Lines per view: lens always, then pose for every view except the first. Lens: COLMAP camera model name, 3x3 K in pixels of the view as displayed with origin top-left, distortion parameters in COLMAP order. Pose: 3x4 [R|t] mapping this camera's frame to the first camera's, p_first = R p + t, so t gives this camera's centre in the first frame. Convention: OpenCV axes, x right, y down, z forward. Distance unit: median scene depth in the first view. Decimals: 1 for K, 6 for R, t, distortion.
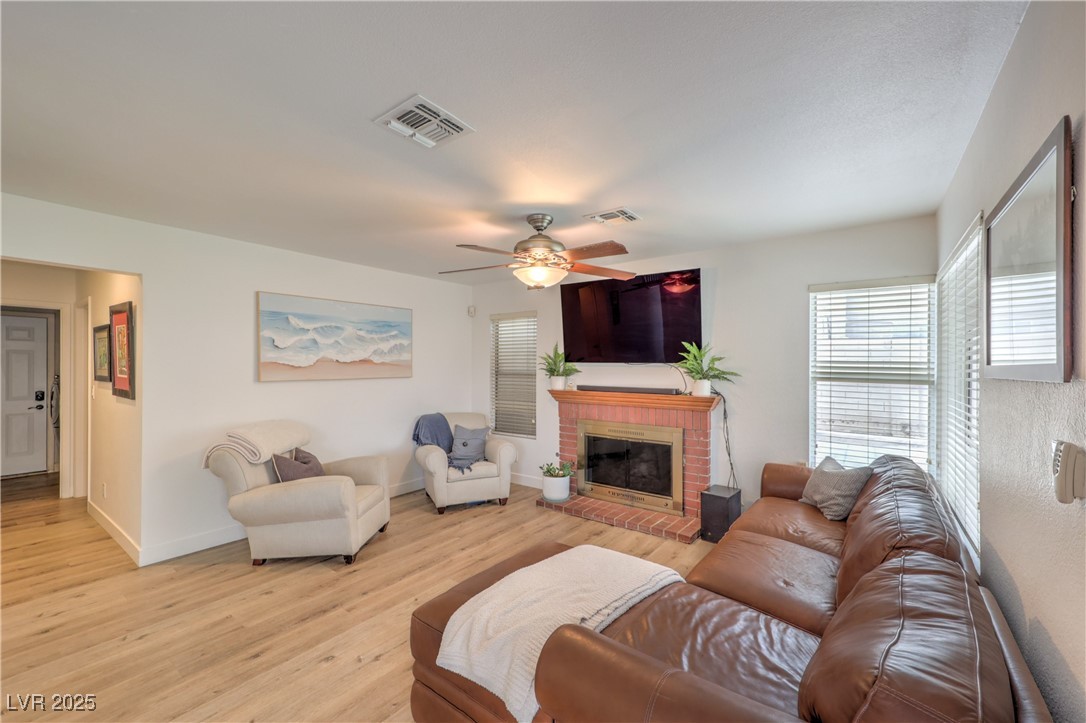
lens RADIAL K [[438.1, 0, 543.0], [0, 438.1, 361.5], [0, 0, 1]] dist [0.000322, 0.000151]
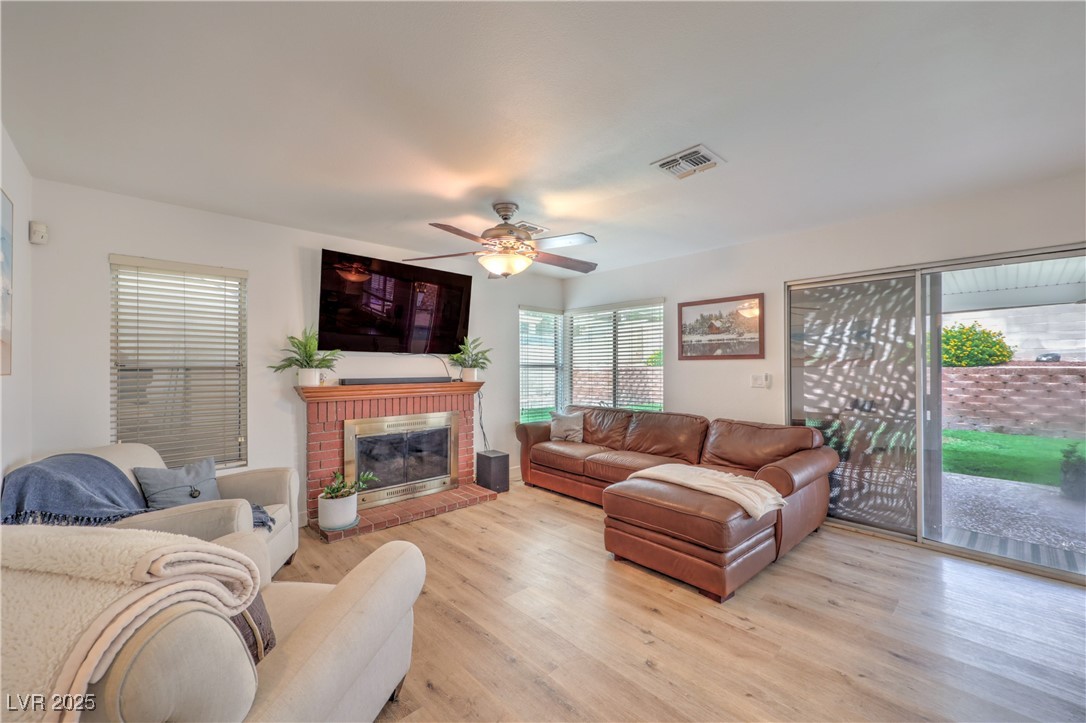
lens RADIAL K [[434.1, 0, 554.8], [0, 434.1, 360.5], [0, 0, 1]] dist [0.000505, 0.000137]
pose [[0.161027, 0.009494, 0.986904, -0.779933], [-0.005203, 0.999948, -0.008770, 0.030062], [-0.986936, -0.003722, 0.161068, 0.579053]]
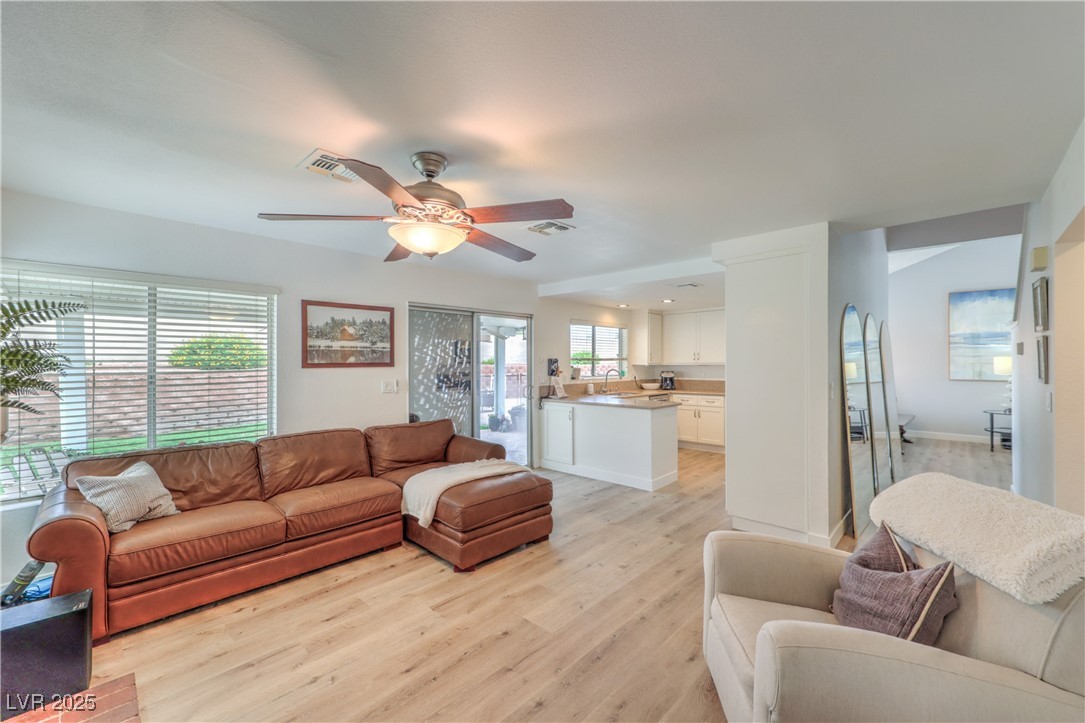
lens RADIAL K [[437.7, 0, 542.5], [0, 437.7, 361.5], [0, 0, 1]] dist [0.000322, 0.000151]
pose [[-0.992451, 0.003054, 0.122605, -0.222826], [0.002075, 0.999965, -0.008112, 0.011068], [-0.122625, -0.007796, -0.992422, 1.348339]]
